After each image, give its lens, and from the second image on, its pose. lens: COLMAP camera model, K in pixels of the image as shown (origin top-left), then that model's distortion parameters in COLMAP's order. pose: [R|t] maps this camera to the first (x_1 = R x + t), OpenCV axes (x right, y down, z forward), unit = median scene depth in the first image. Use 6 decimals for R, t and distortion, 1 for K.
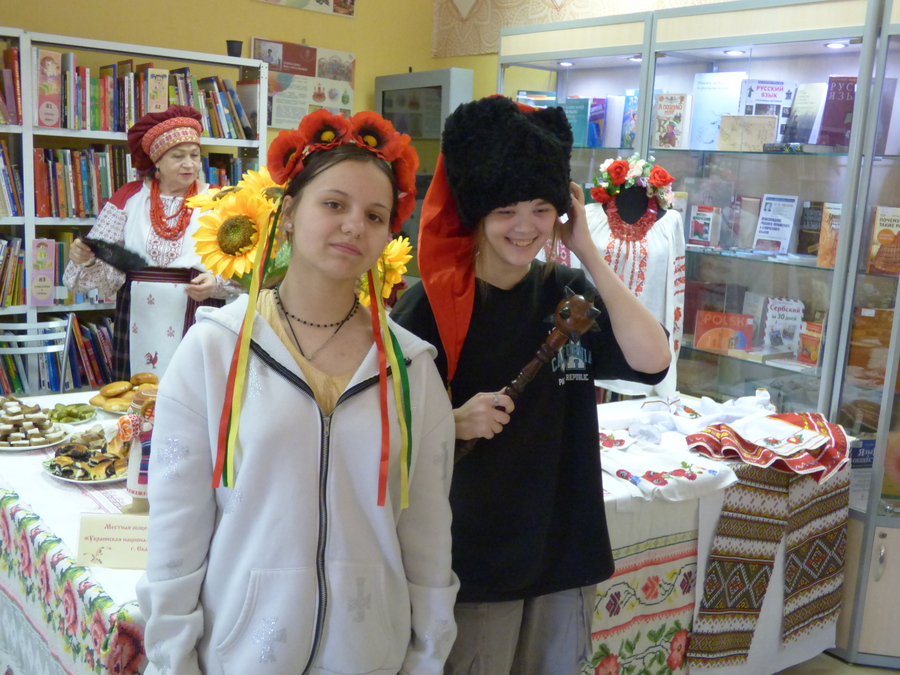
lens RADIAL K [[940.5, 0, 450.1], [0, 940.5, 339.3], [0, 0, 1]] dist [0.003561, 0.000000]
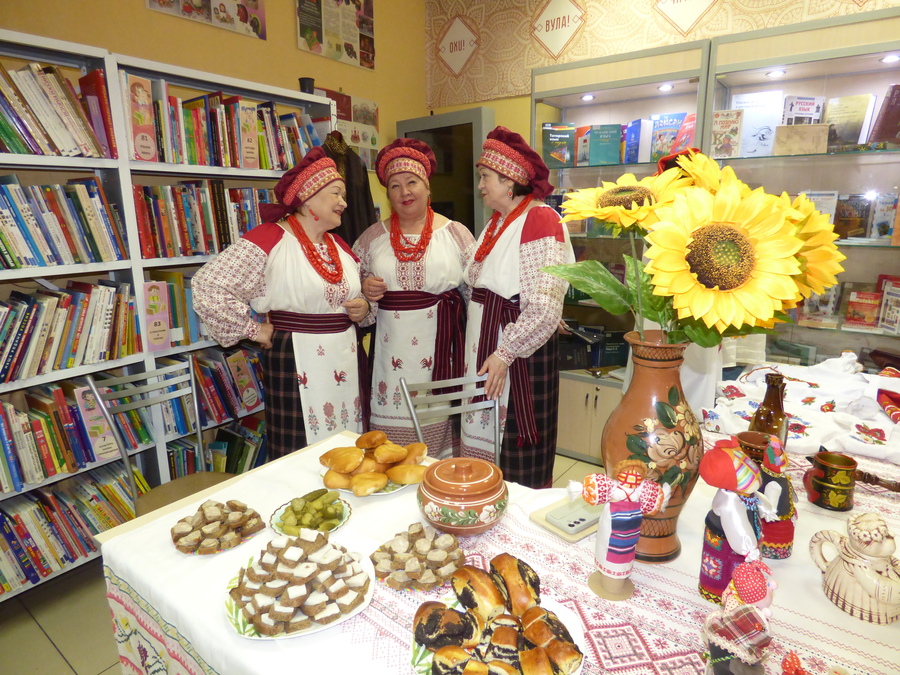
lens RADIAL K [[533.7, 0, 450.6], [0, 533.7, 333.2], [0, 0, 1]] dist [-0.008880, -0.001963]
pose [[0.963214, -0.116396, 0.242221, -0.278864], [0.103844, 0.992532, 0.063999, -0.057974], [-0.247861, -0.036492, 0.968108, 0.403585]]
